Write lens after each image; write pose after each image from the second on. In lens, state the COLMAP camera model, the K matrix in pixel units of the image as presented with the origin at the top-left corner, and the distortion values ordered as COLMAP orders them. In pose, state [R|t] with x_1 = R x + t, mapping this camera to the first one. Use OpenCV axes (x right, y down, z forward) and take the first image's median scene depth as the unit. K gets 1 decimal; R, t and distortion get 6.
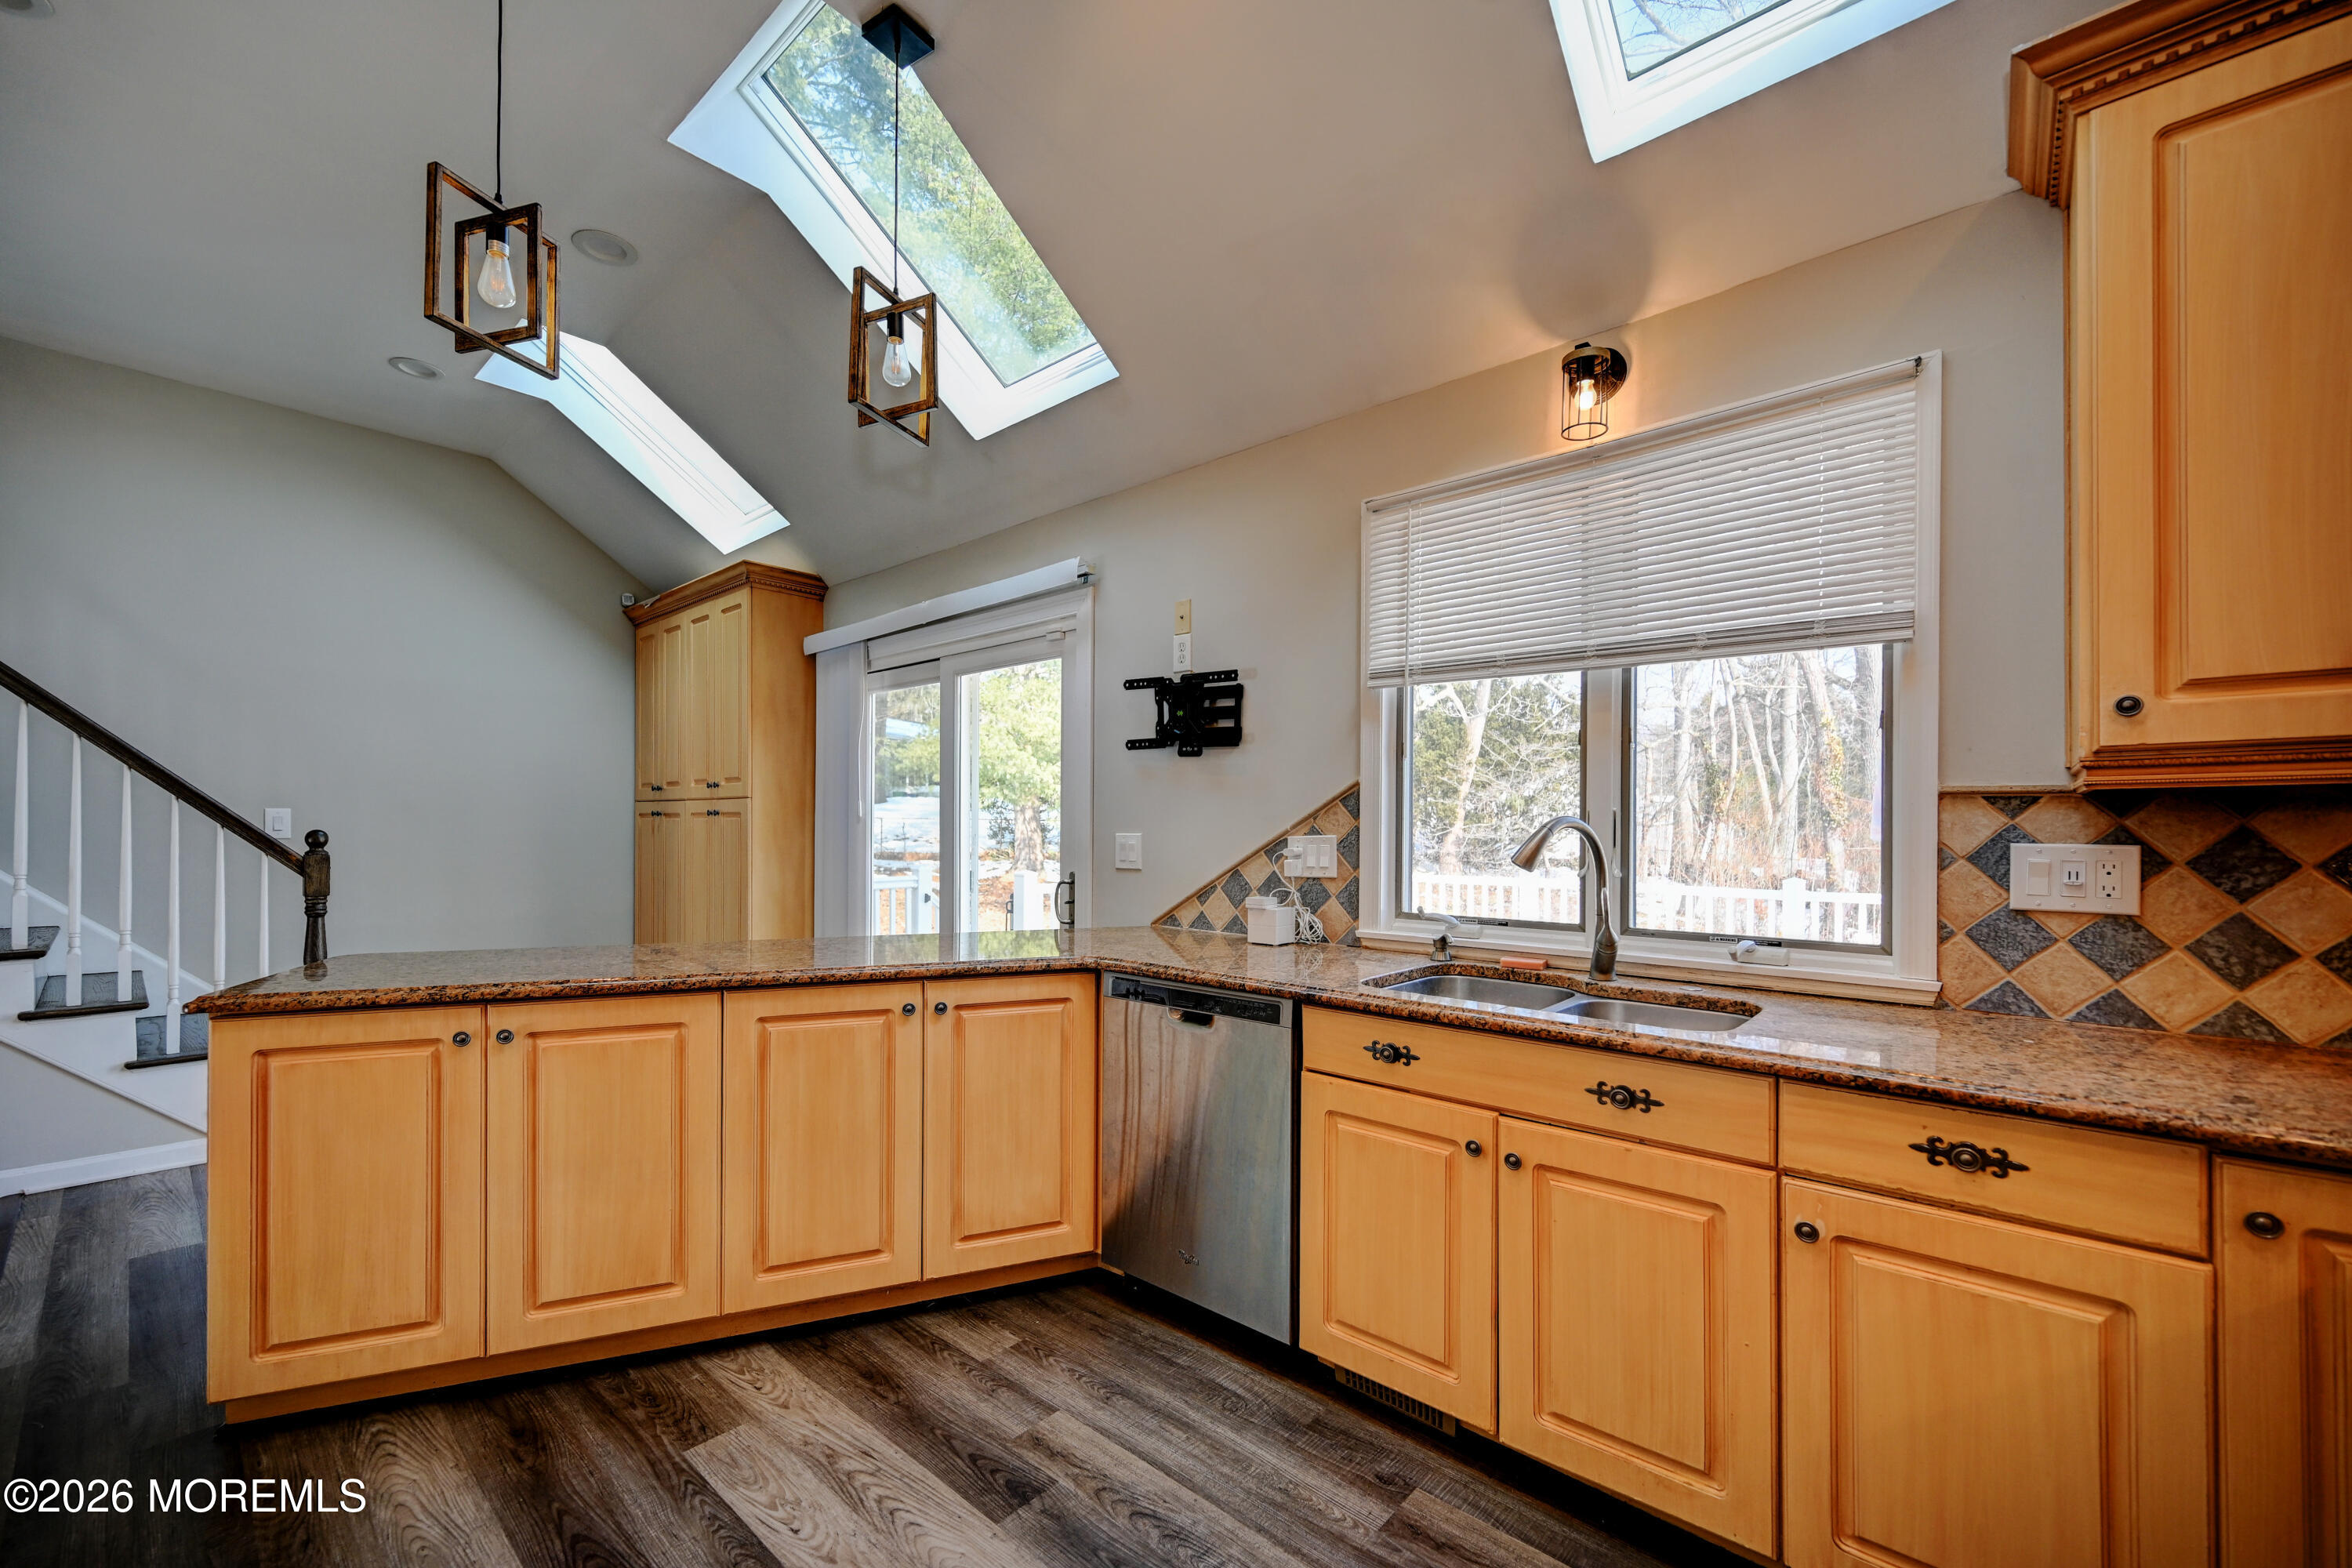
lens RADIAL K [[941.6, 0, 1123.5], [0, 941.6, 821.4], [0, 0, 1]] dist [0.001782, 0.000055]
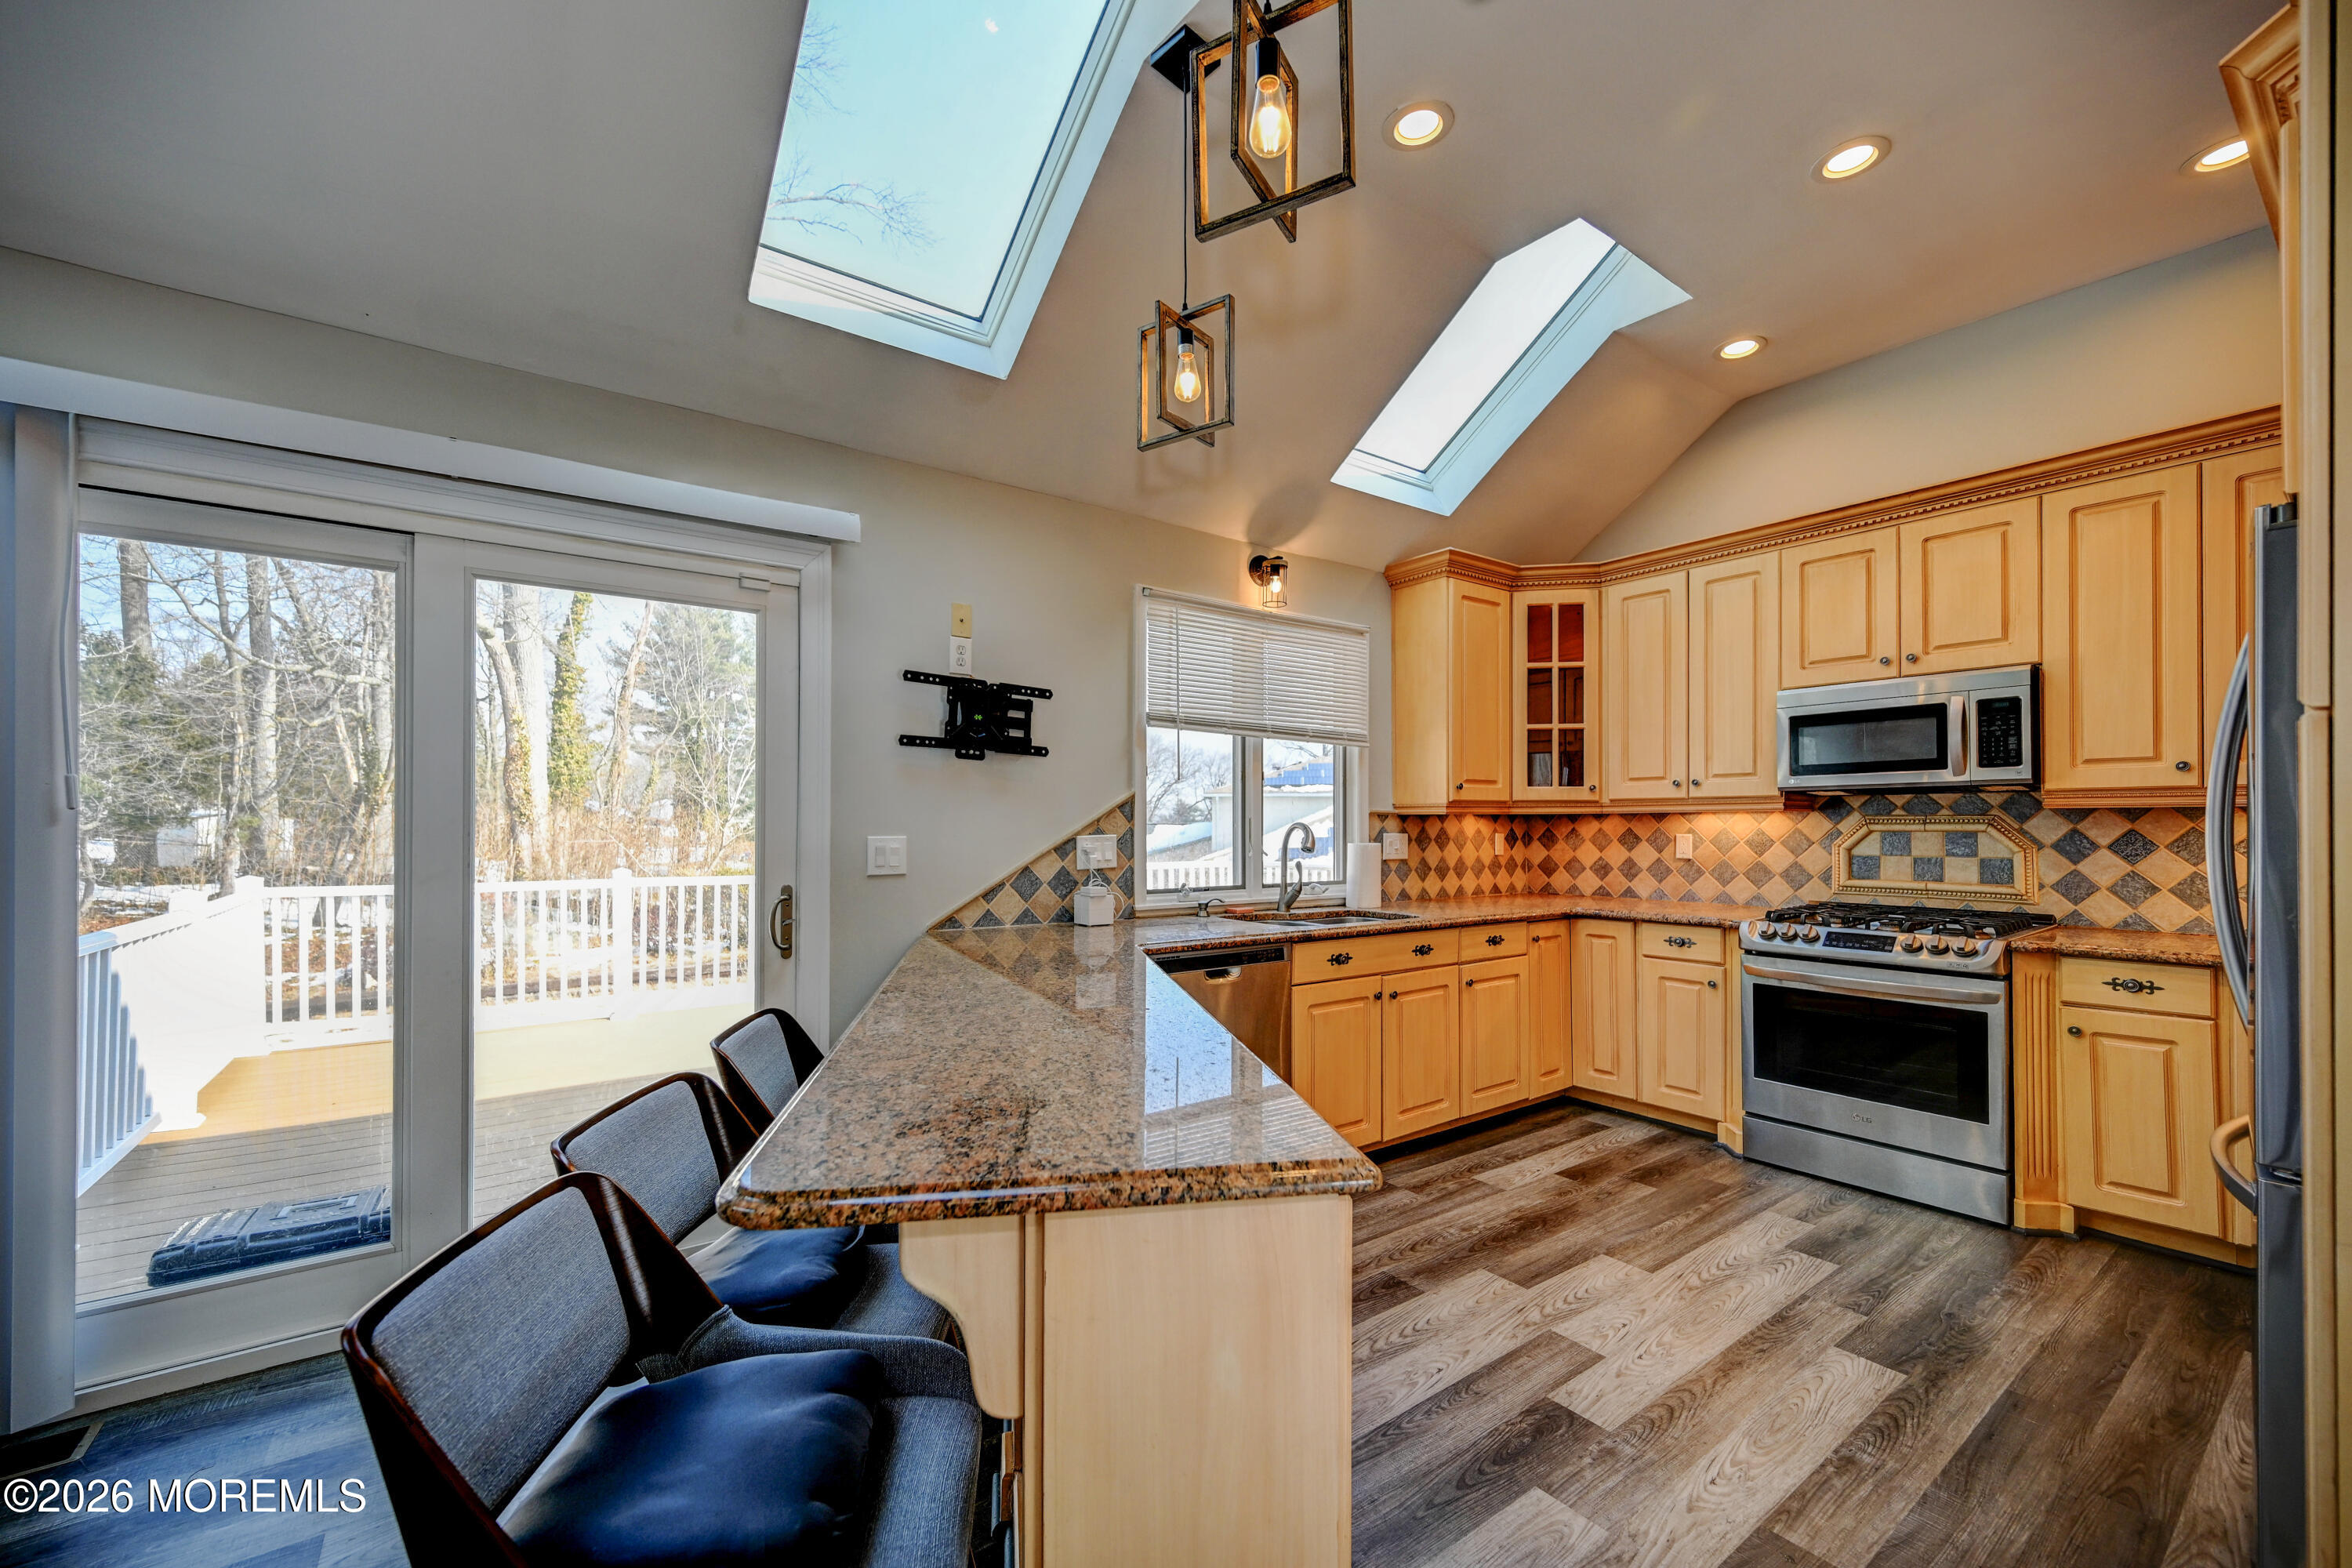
lens RADIAL K [[949.3, 0, 1177.7], [0, 949.3, 823.5], [0, 0, 1]] dist [-0.000121, 0.000016]
pose [[0.184547, 0.002394, 0.982821, -1.205397], [-0.003105, 0.999993, -0.001853, 0.002098], [-0.982819, -0.002710, 0.184553, 0.790954]]
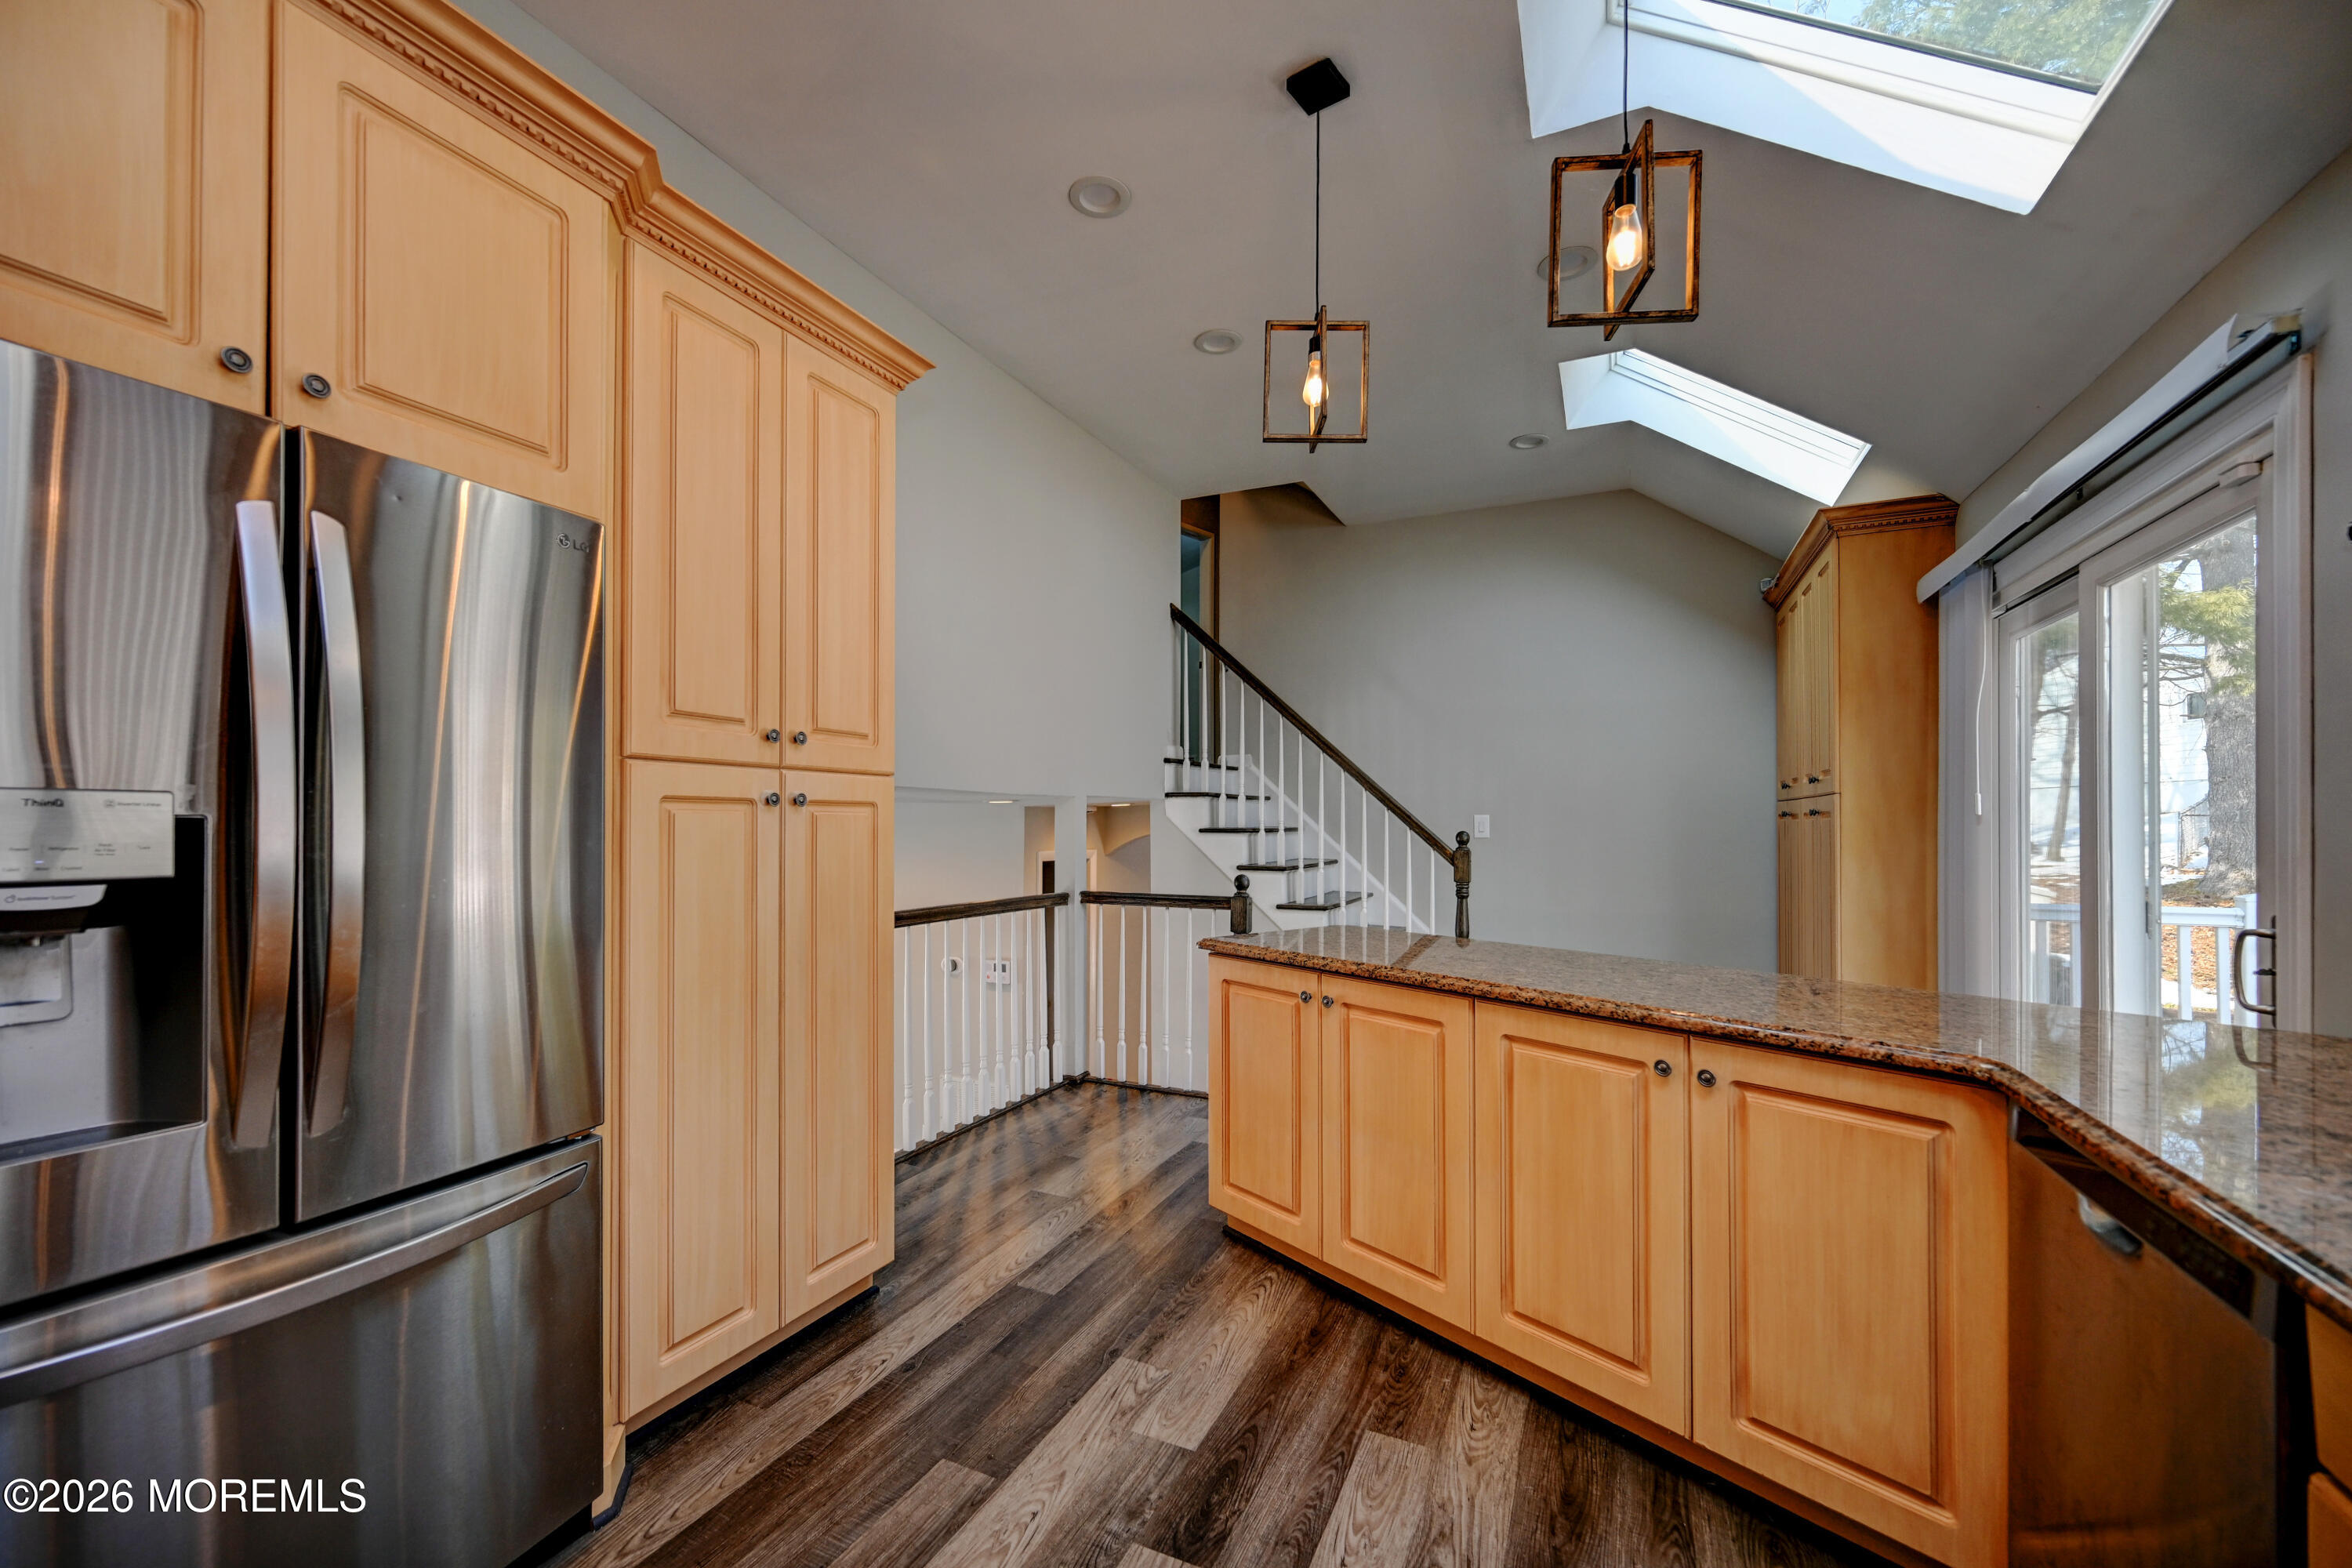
lens RADIAL K [[914.9, 0, 1180.6], [0, 914.9, 818.7], [0, 0, 1]] dist [-0.000073, -0.000082]
pose [[0.314202, -0.010316, -0.949300, 0.346005], [0.005097, 0.999945, -0.009180, 0.002819], [0.949343, -0.001955, 0.314237, 0.391297]]
